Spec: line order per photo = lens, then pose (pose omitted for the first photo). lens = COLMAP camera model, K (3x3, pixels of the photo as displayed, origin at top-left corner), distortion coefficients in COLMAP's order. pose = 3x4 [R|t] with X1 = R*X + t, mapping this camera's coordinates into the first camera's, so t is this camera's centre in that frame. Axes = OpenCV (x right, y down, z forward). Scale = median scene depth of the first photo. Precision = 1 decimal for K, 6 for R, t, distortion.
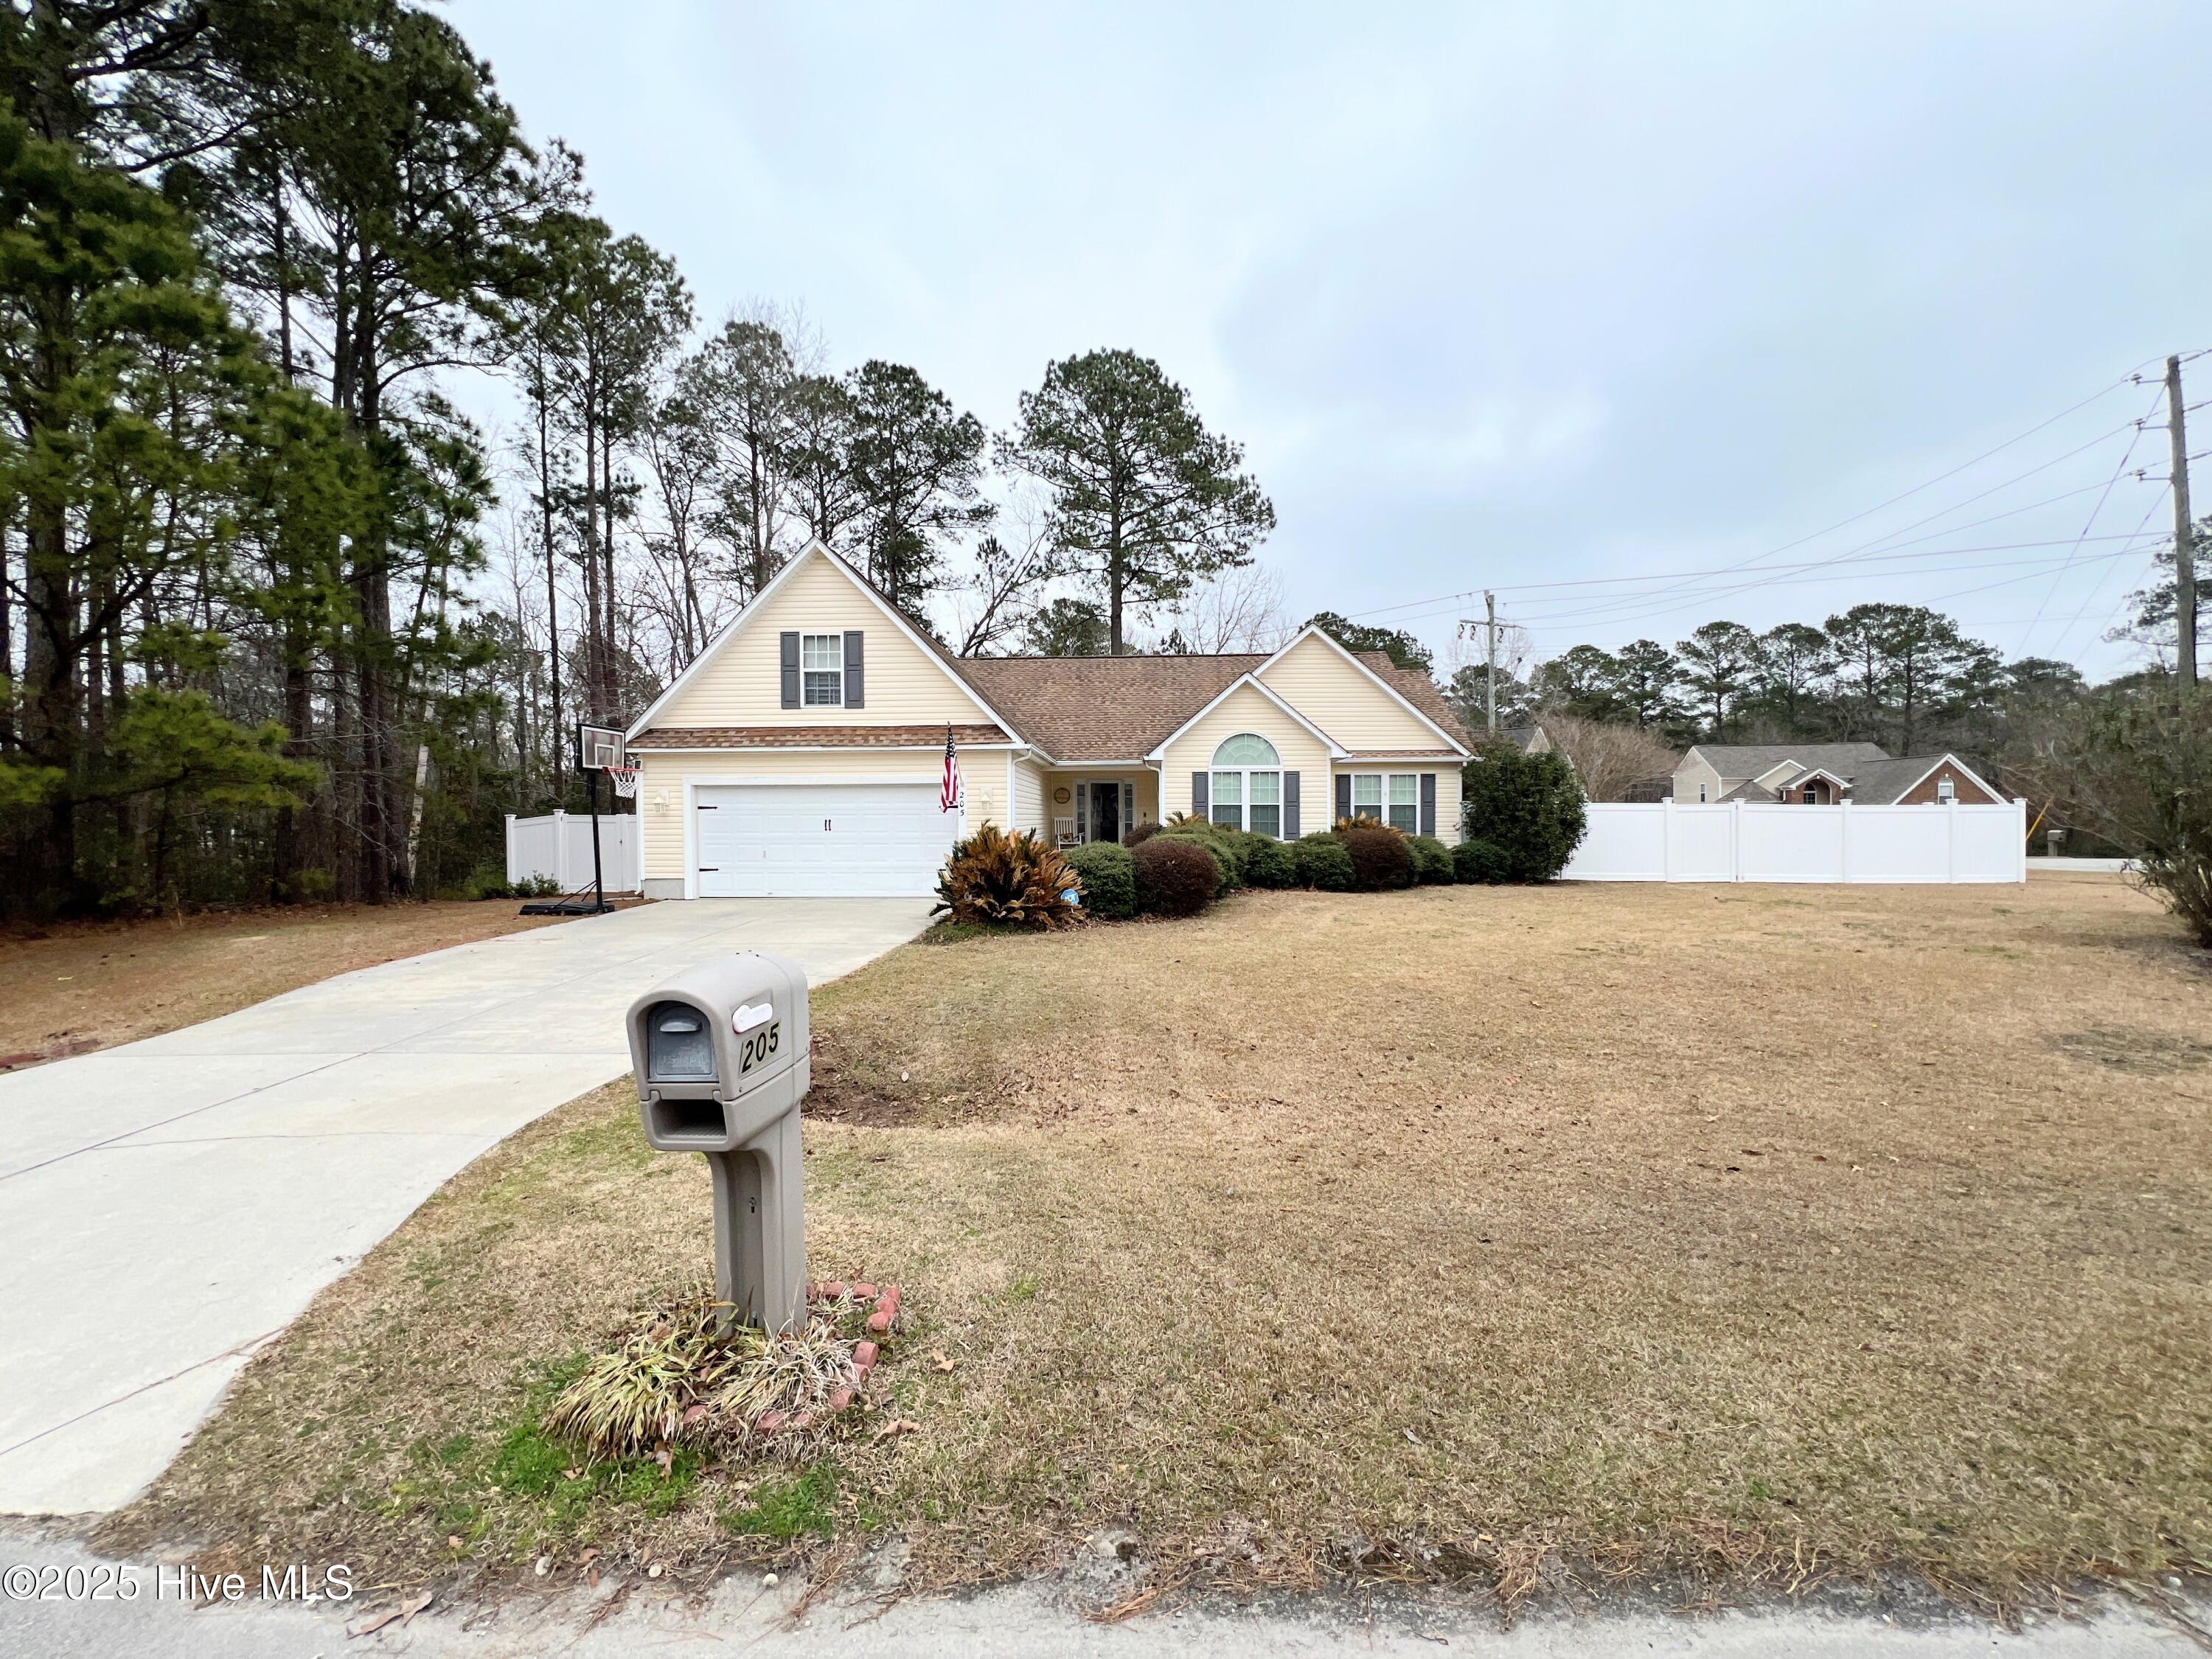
lens RADIAL K [[882.3, 0, 1105.2], [0, 882.3, 835.3], [0, 0, 1]] dist [-0.000593, -0.000494]
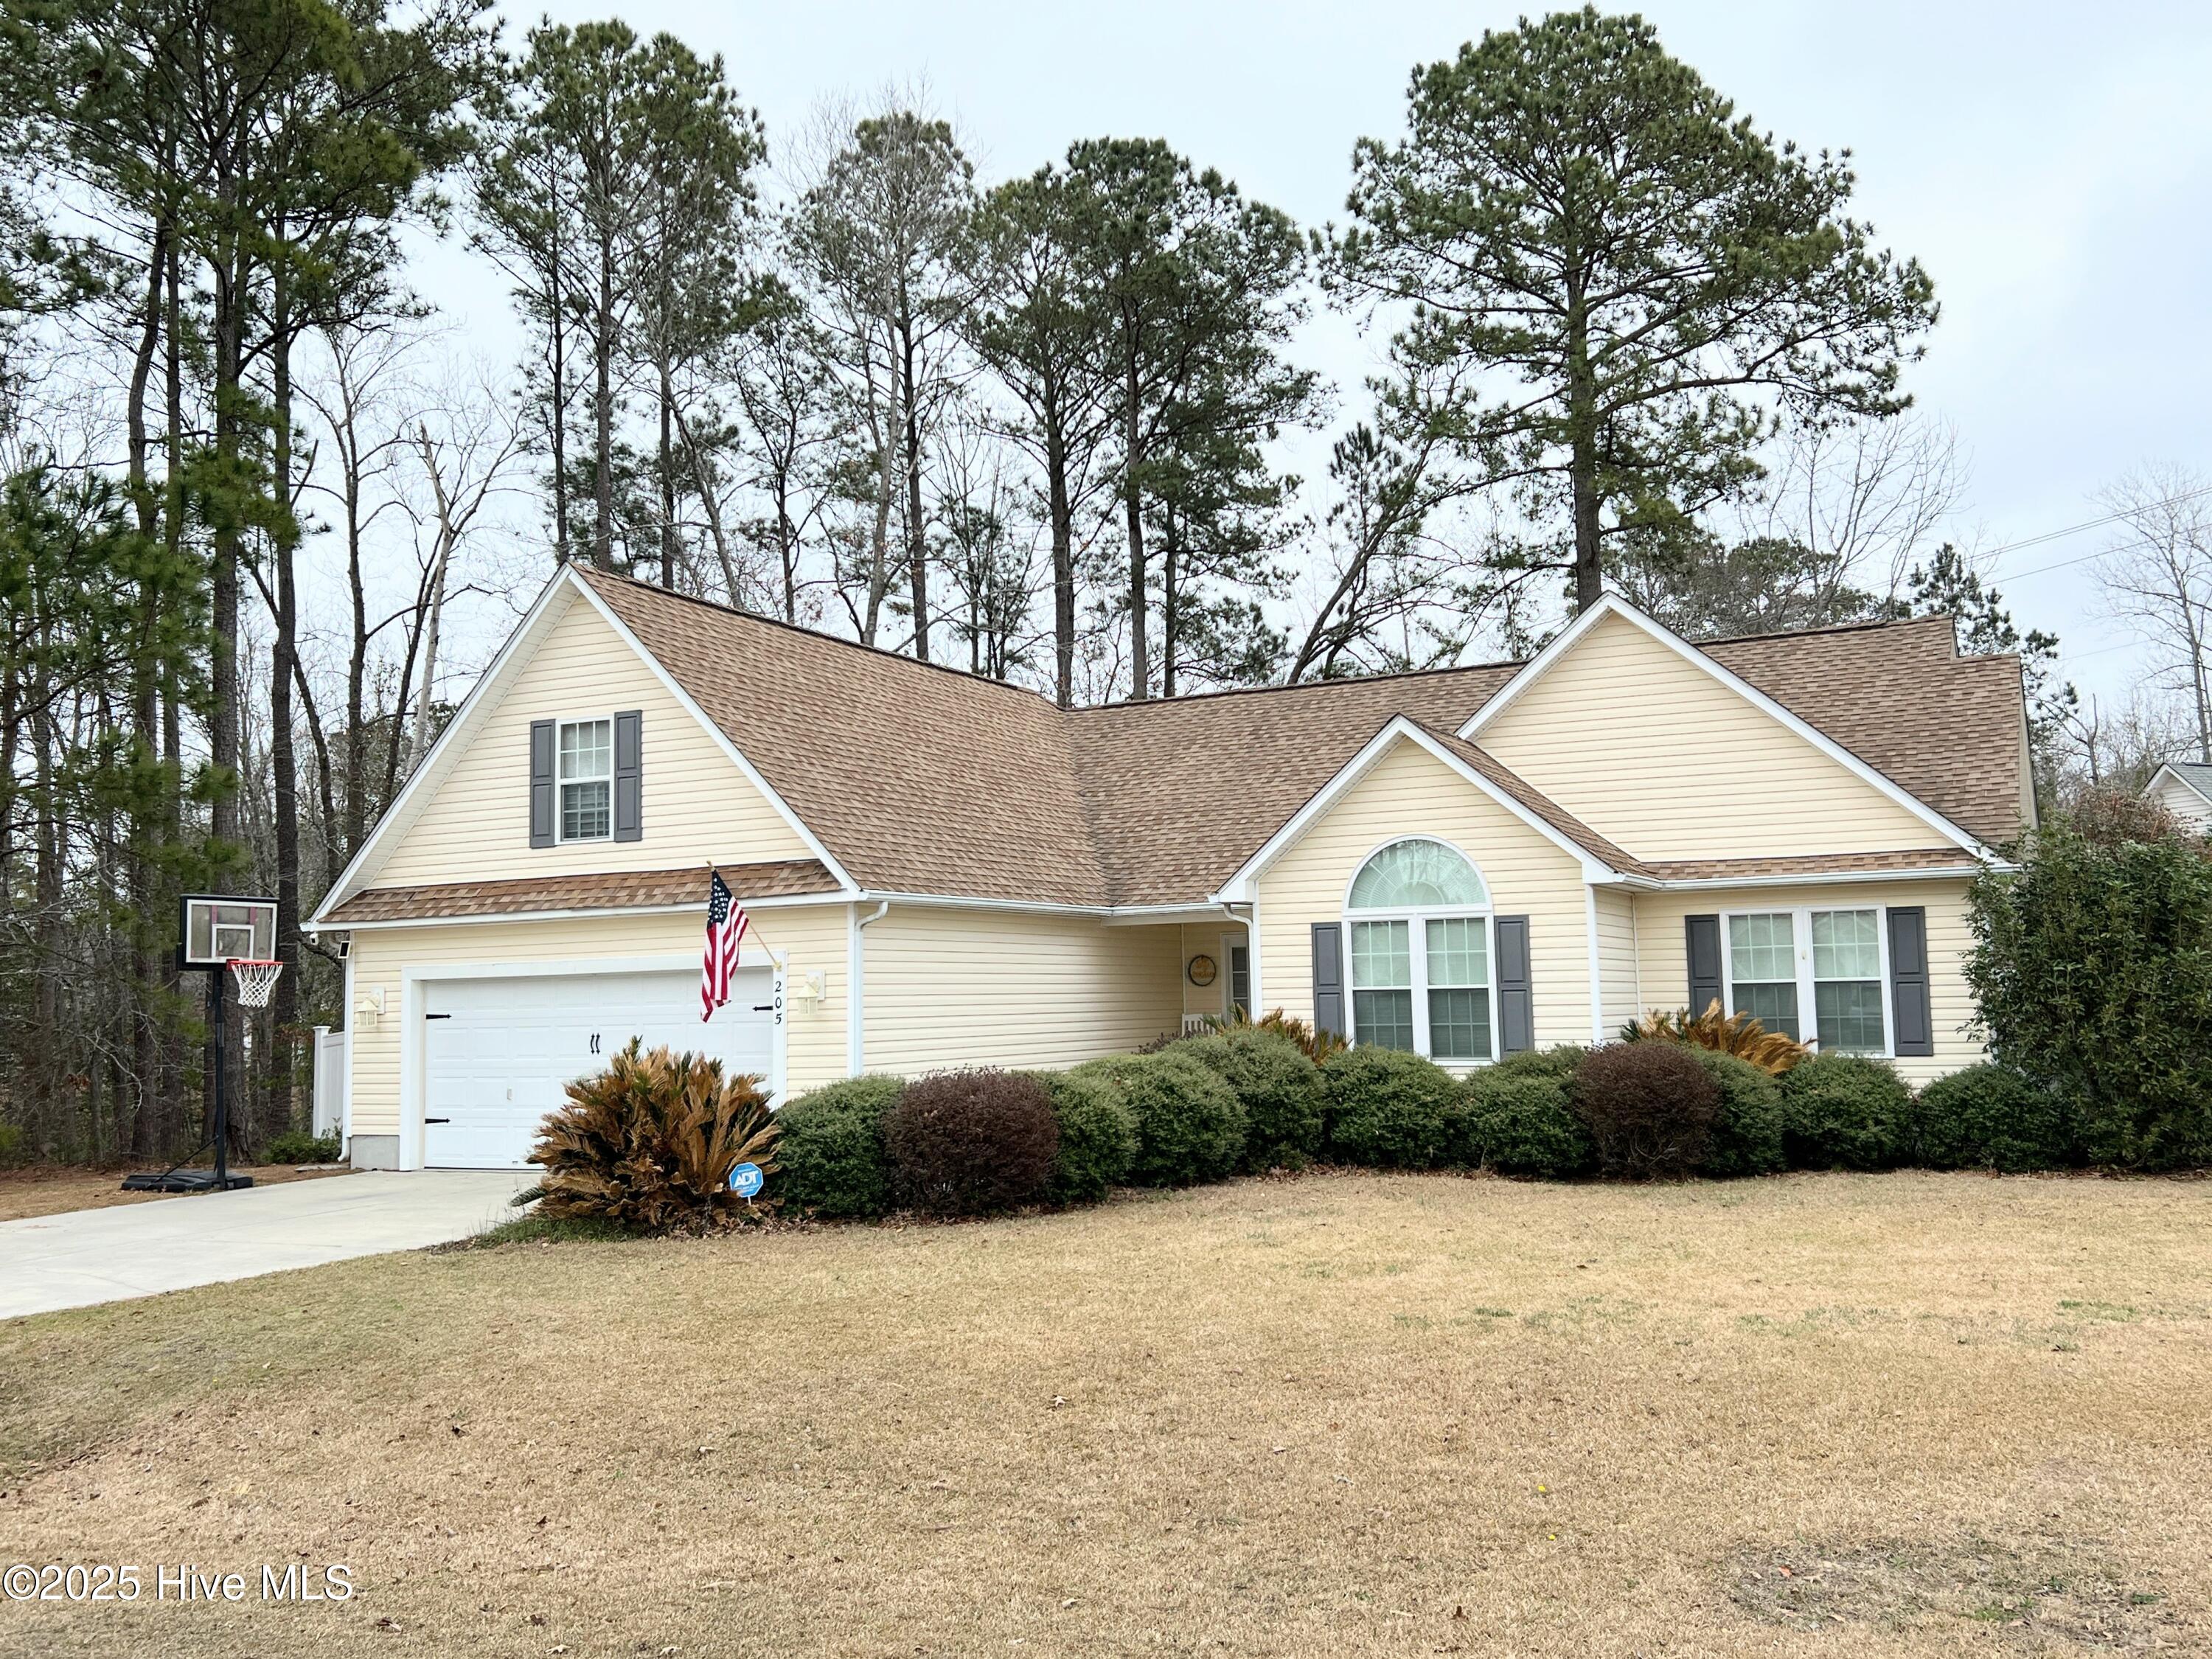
lens RADIAL K [[1964.1, 0, 1112.6], [0, 1964.1, 810.2], [0, 0, 1]] dist [0.060539, -0.048970]
pose [[0.906684, -0.056620, -0.417993, 0.416697], [0.008501, 0.993202, -0.116096, -0.008025], [0.421725, 0.101709, 0.901001, -0.030597]]
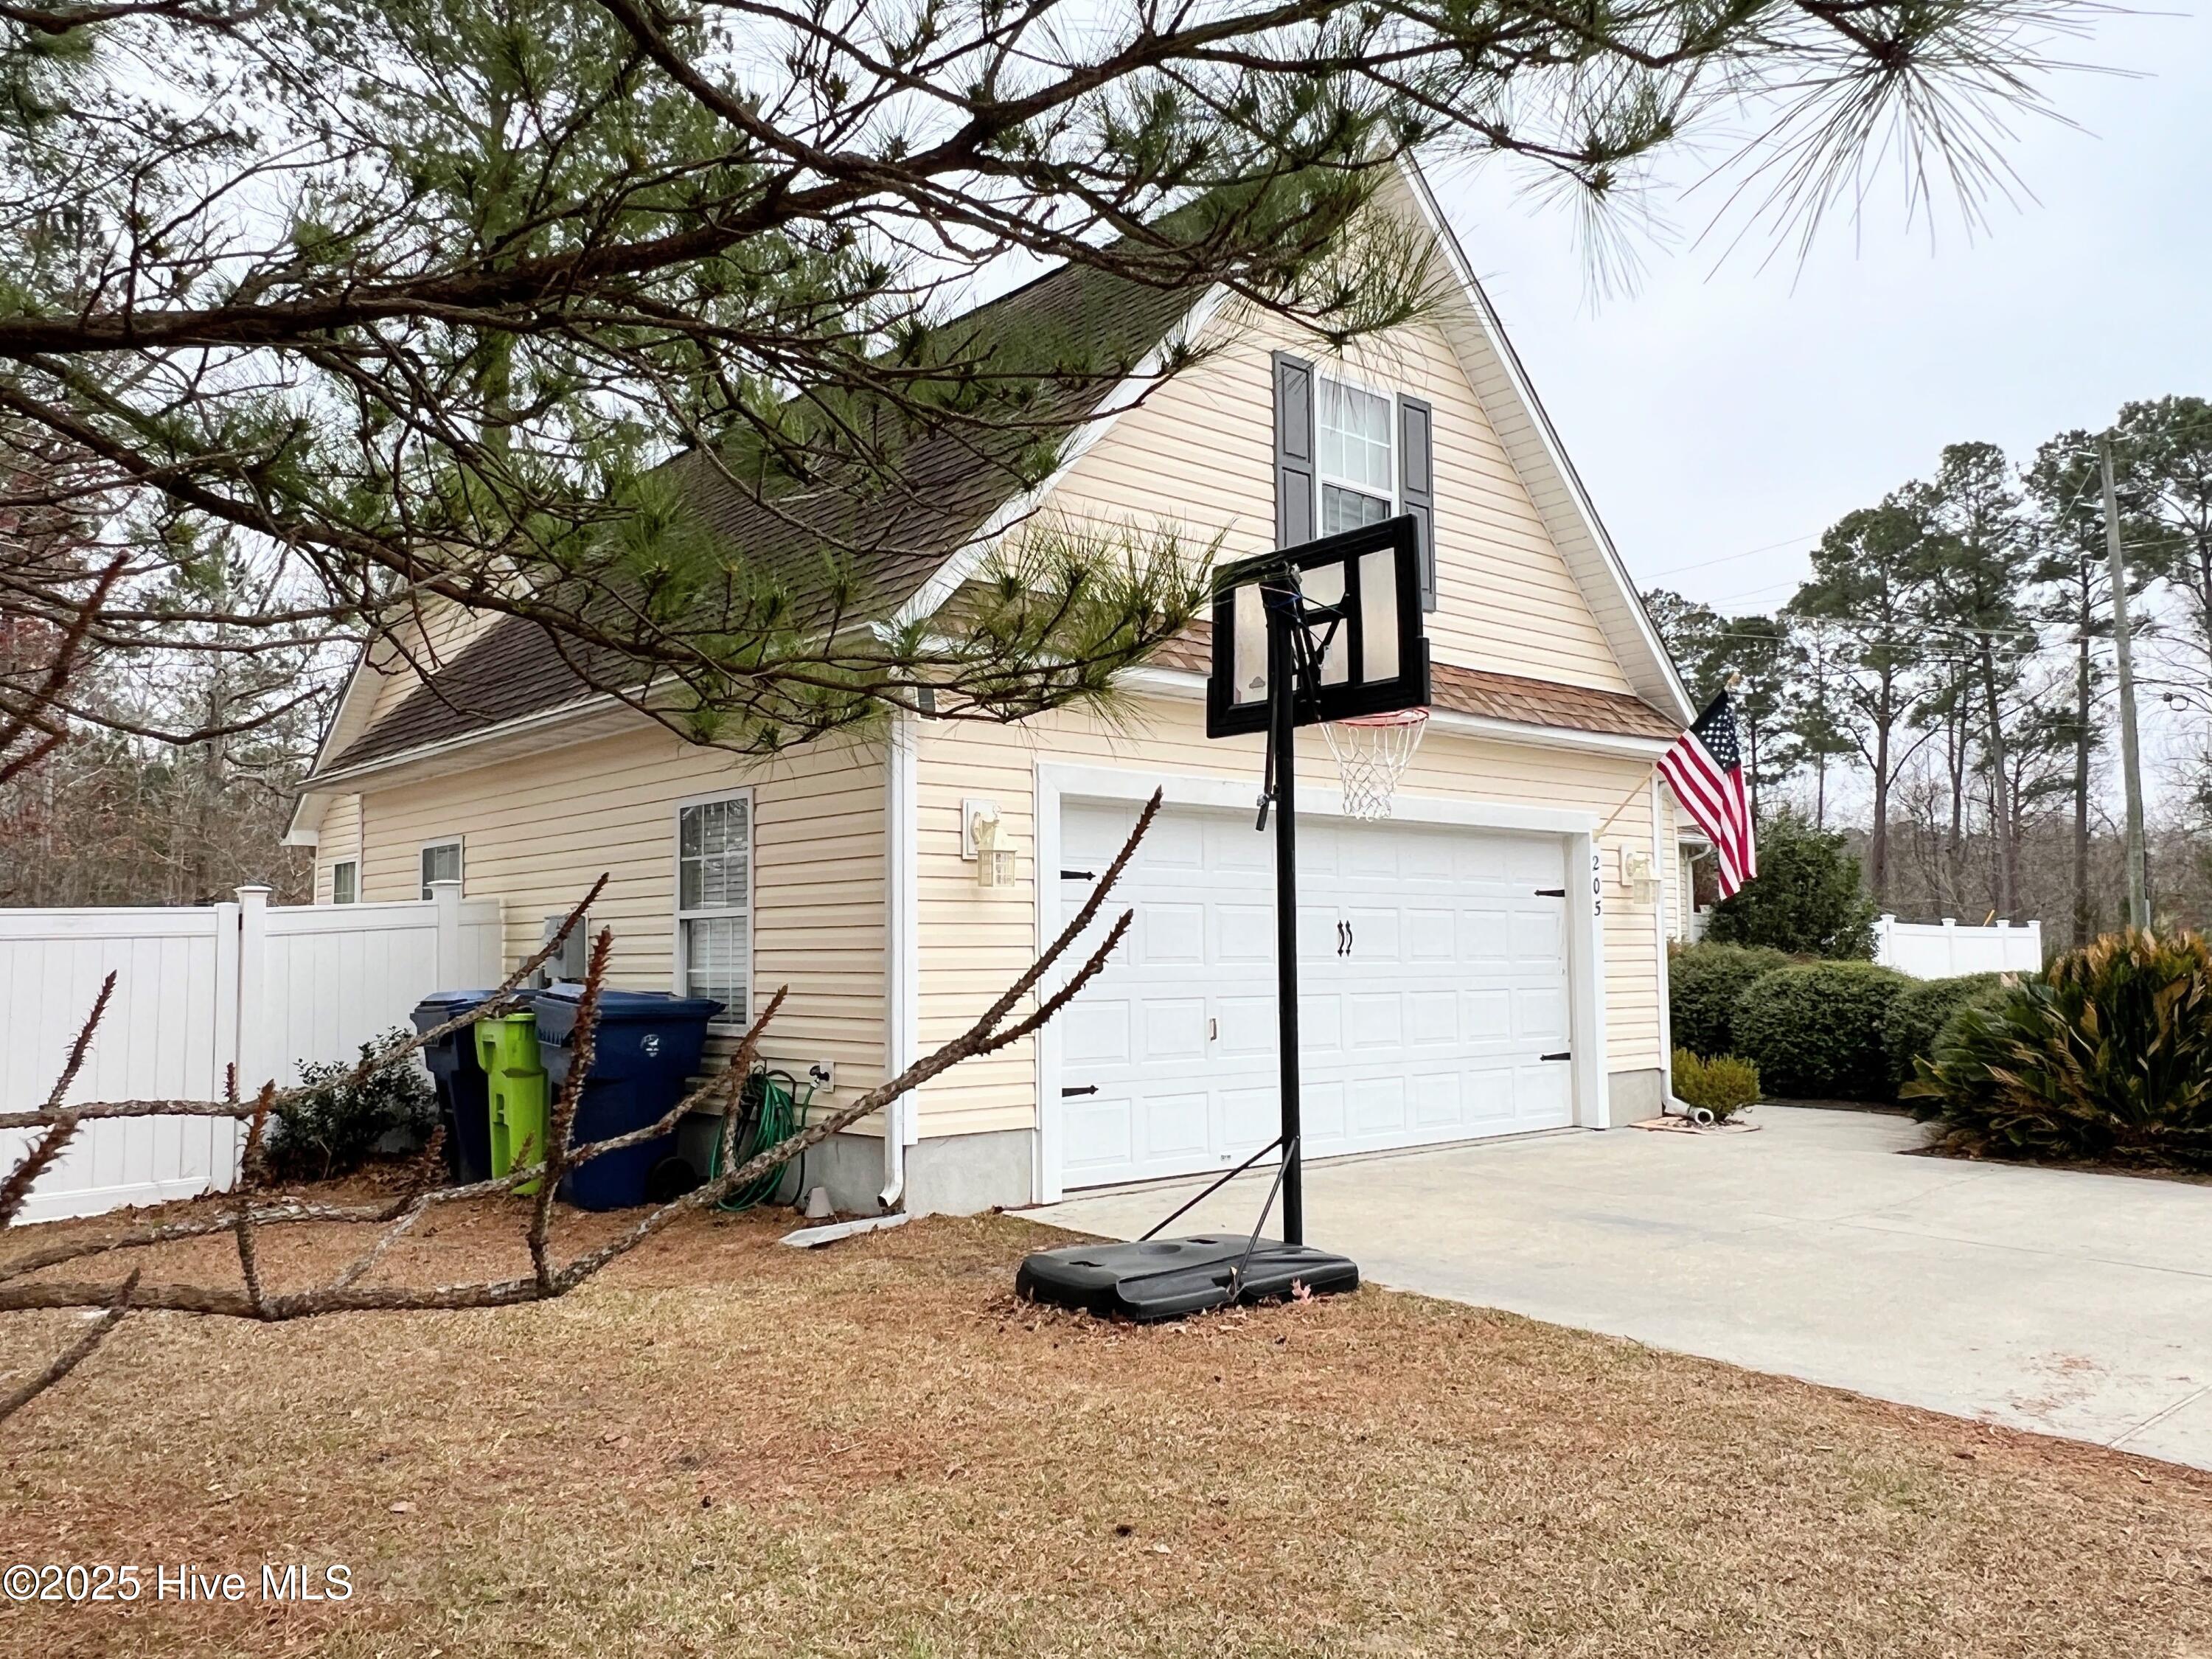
lens RADIAL K [[1672.0, 0, 1115.0], [0, 1672.0, 825.3], [0, 0, 1]] dist [-0.001413, -0.000466]
pose [[0.722506, 0.054539, 0.689210, -0.628232], [0.020200, 0.994793, -0.099896, 0.005779], [-0.691069, 0.086098, 0.717642, 0.459037]]
